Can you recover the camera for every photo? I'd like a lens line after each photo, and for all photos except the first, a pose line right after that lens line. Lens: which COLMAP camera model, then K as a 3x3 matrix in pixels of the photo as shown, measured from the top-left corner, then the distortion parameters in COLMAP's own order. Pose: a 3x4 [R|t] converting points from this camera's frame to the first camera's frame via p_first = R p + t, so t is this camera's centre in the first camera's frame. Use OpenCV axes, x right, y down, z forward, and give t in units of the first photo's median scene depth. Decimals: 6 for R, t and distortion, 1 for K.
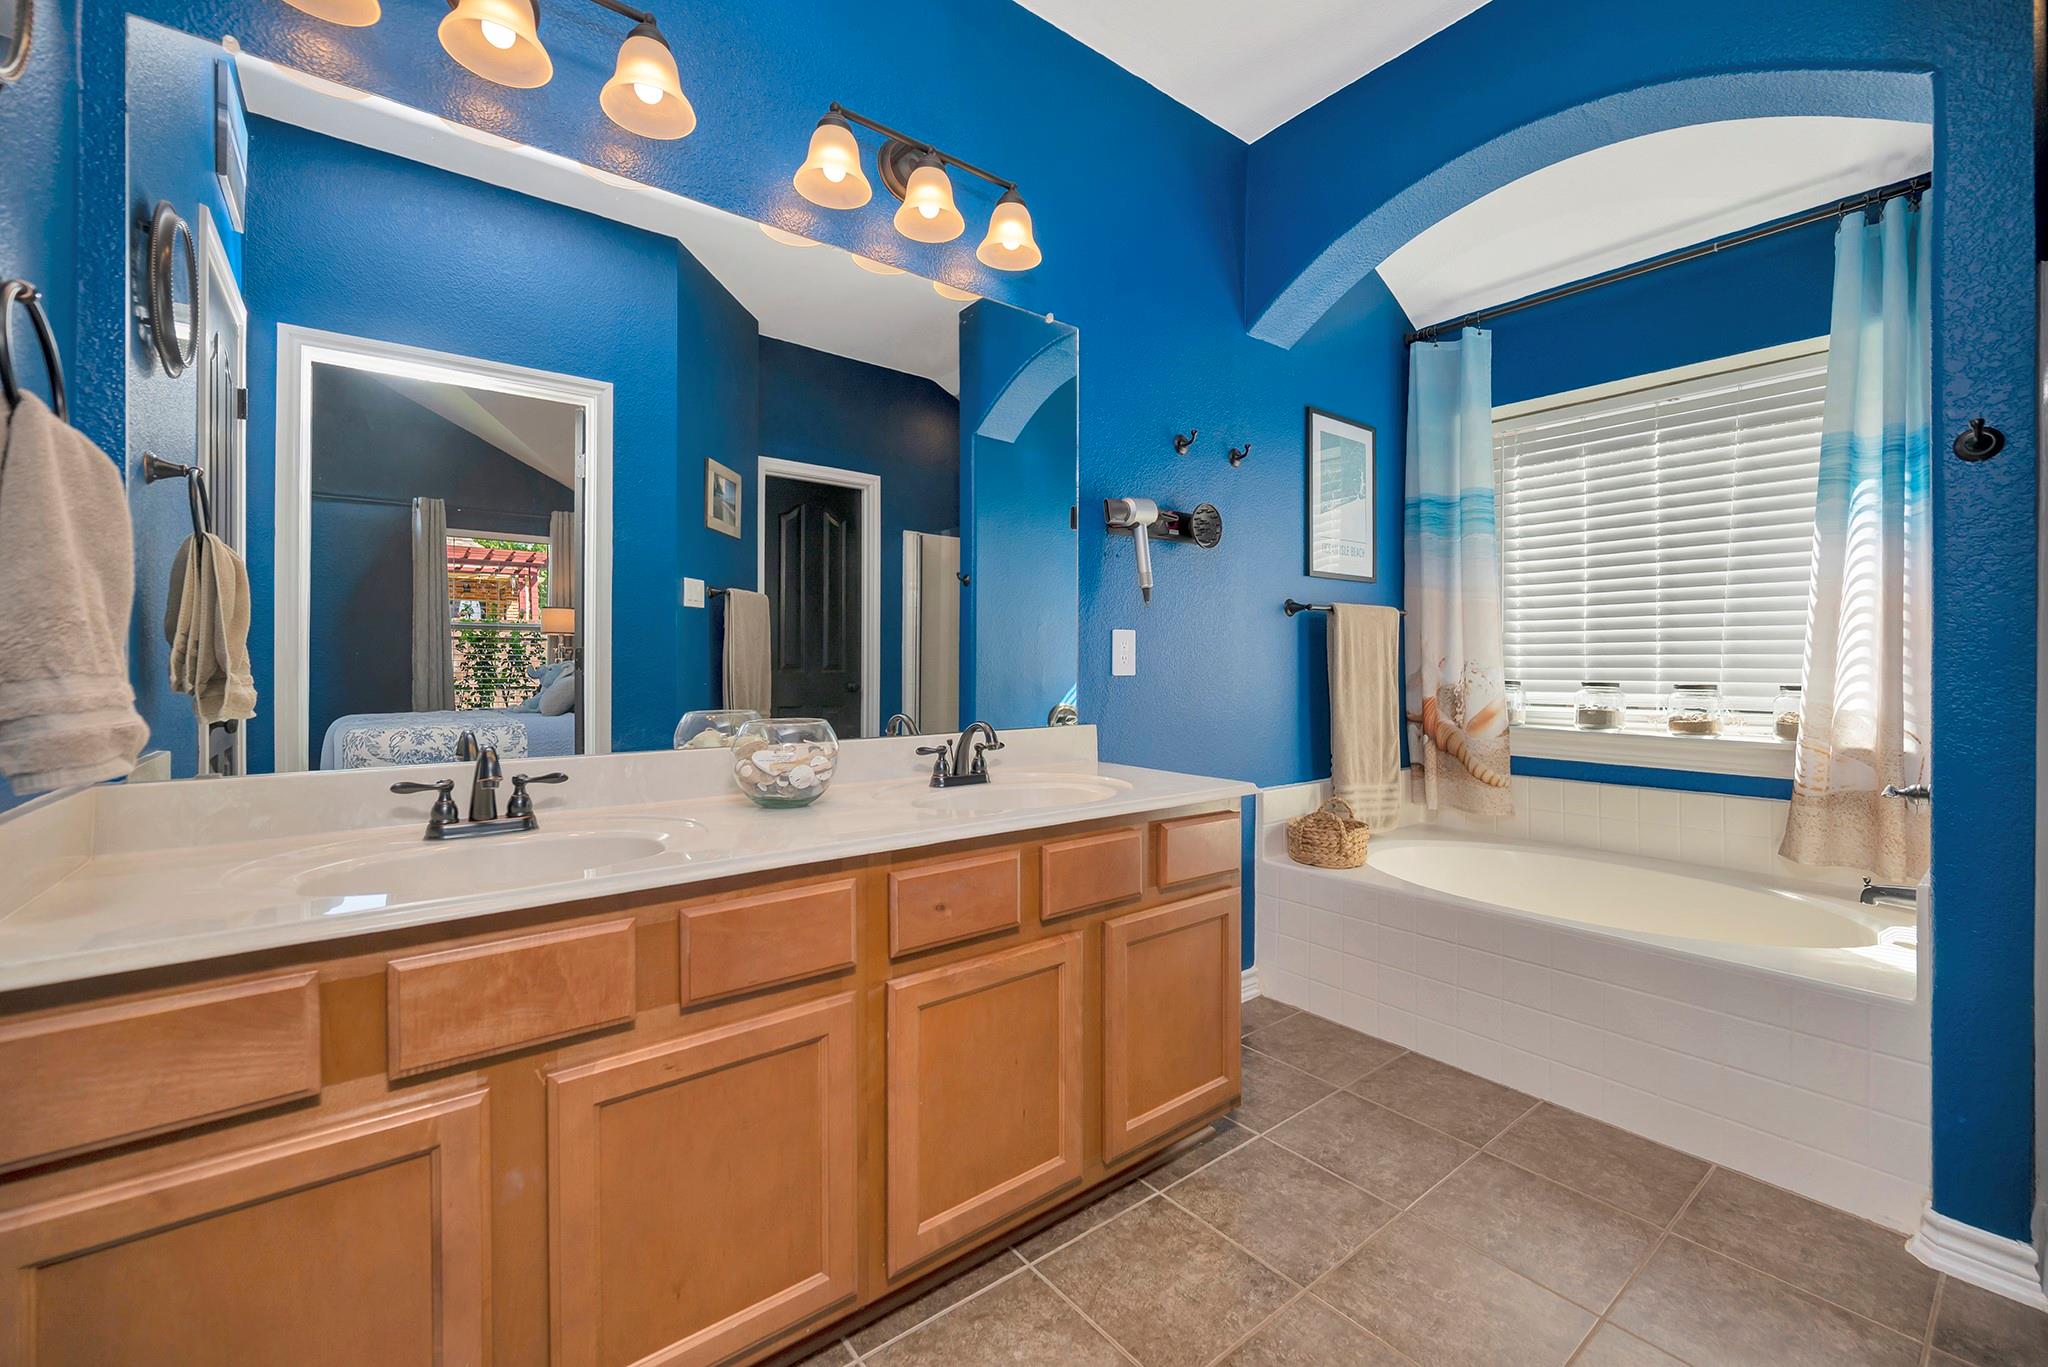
lens RADIAL K [[833.9, 0, 1024.4], [0, 833.9, 651.4], [0, 0, 1]] dist [-0.002819, -0.000168]
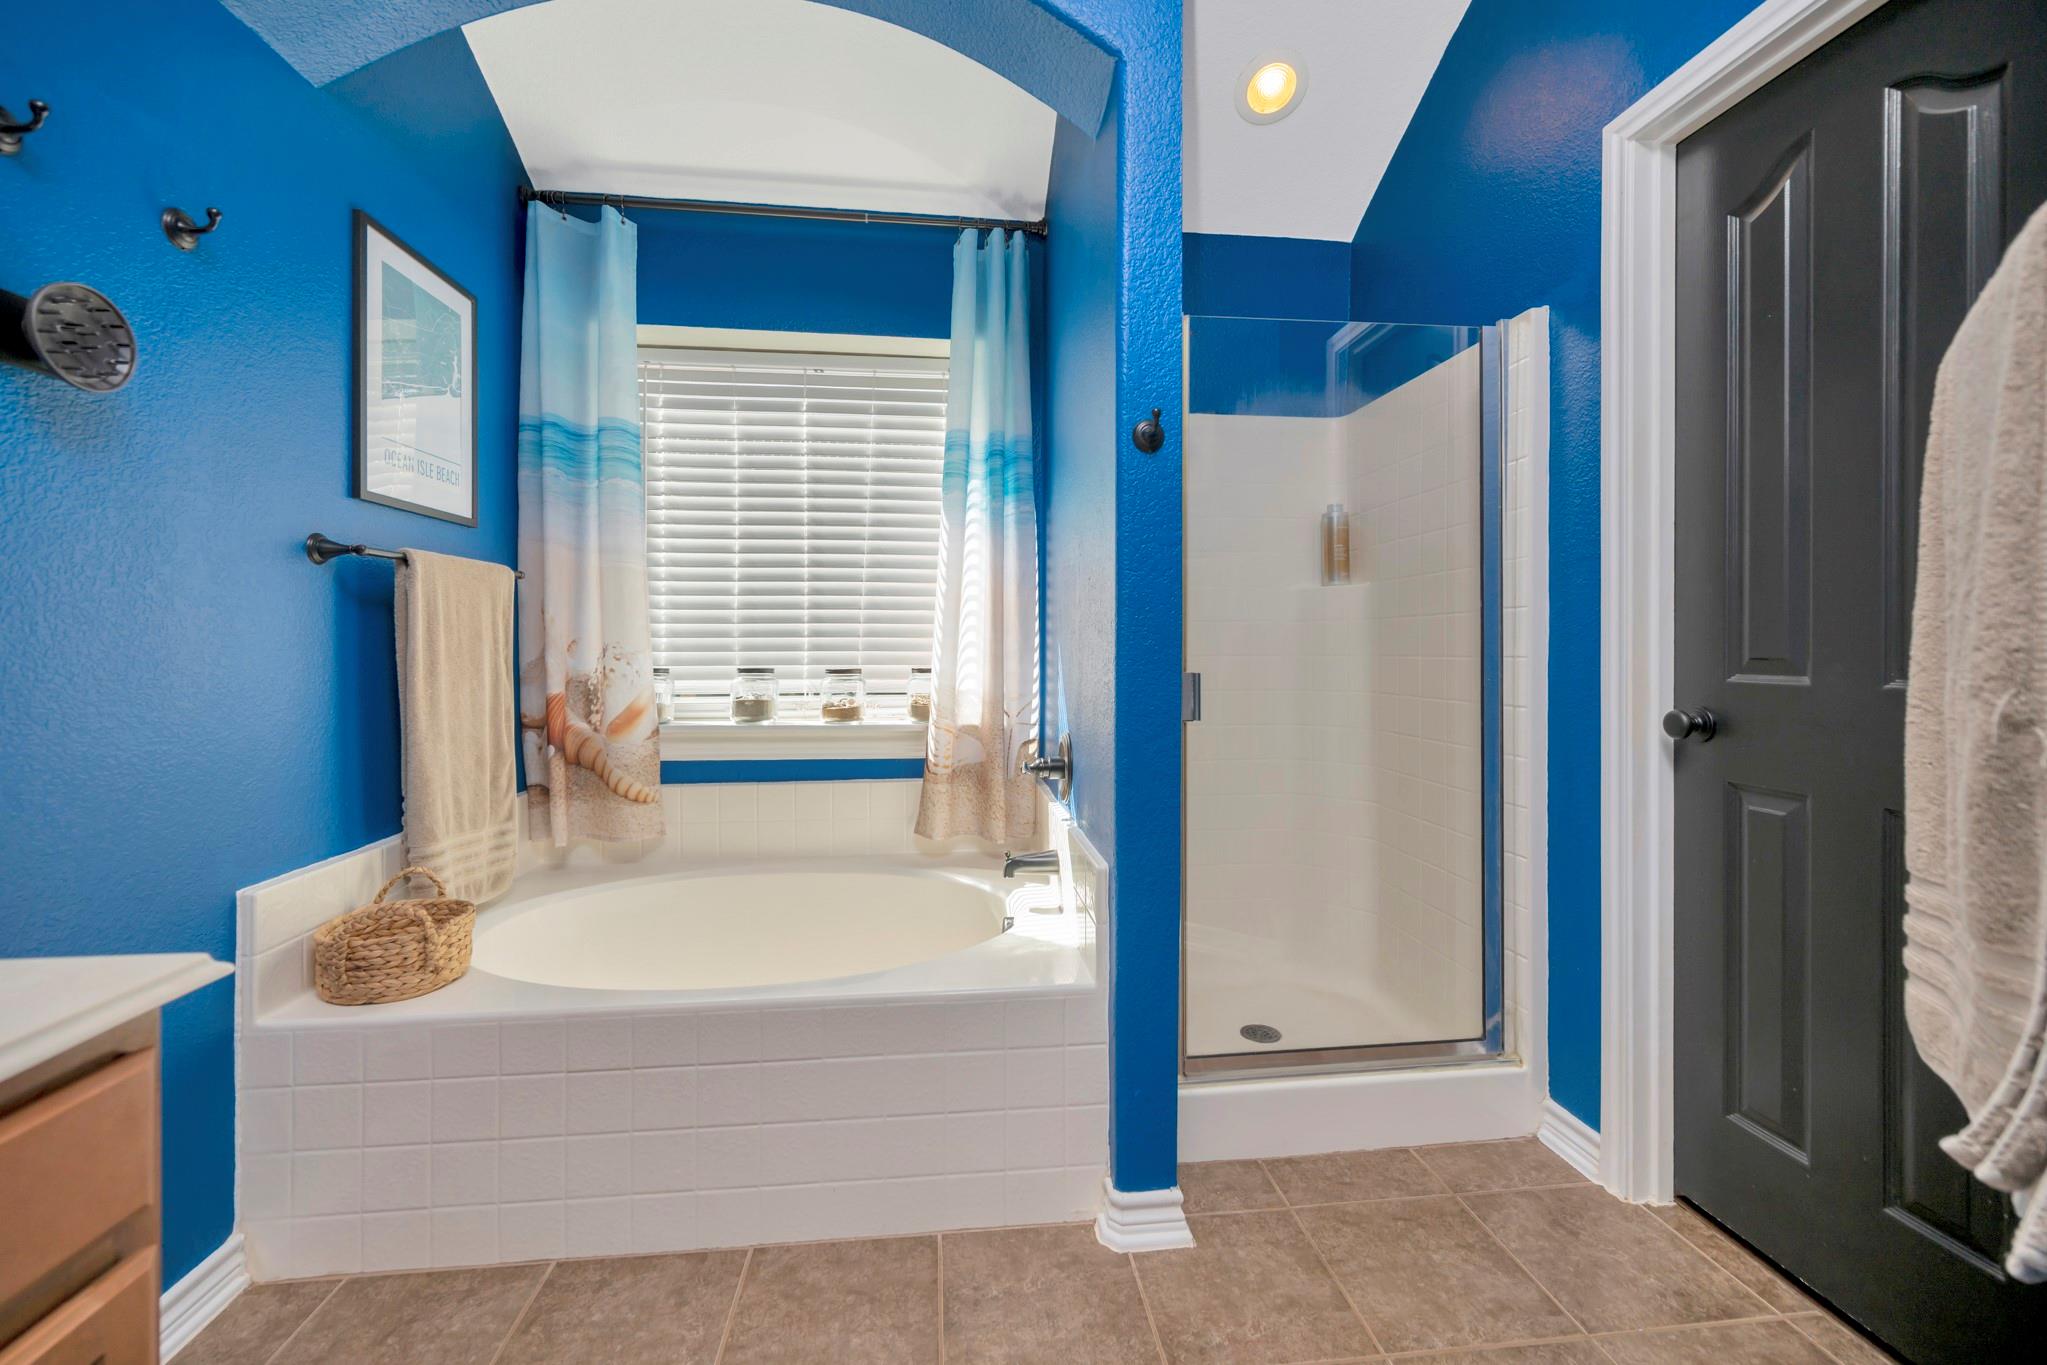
lens RADIAL K [[833.5, 0, 1023.9], [0, 833.5, 650.4], [0, 0, 1]] dist [-0.002819, -0.000168]
pose [[0.530625, -0.005363, 0.847590, 0.092812], [-0.011824, 0.999836, 0.013729, 0.002846], [-0.847524, -0.017306, 0.530474, 0.290416]]
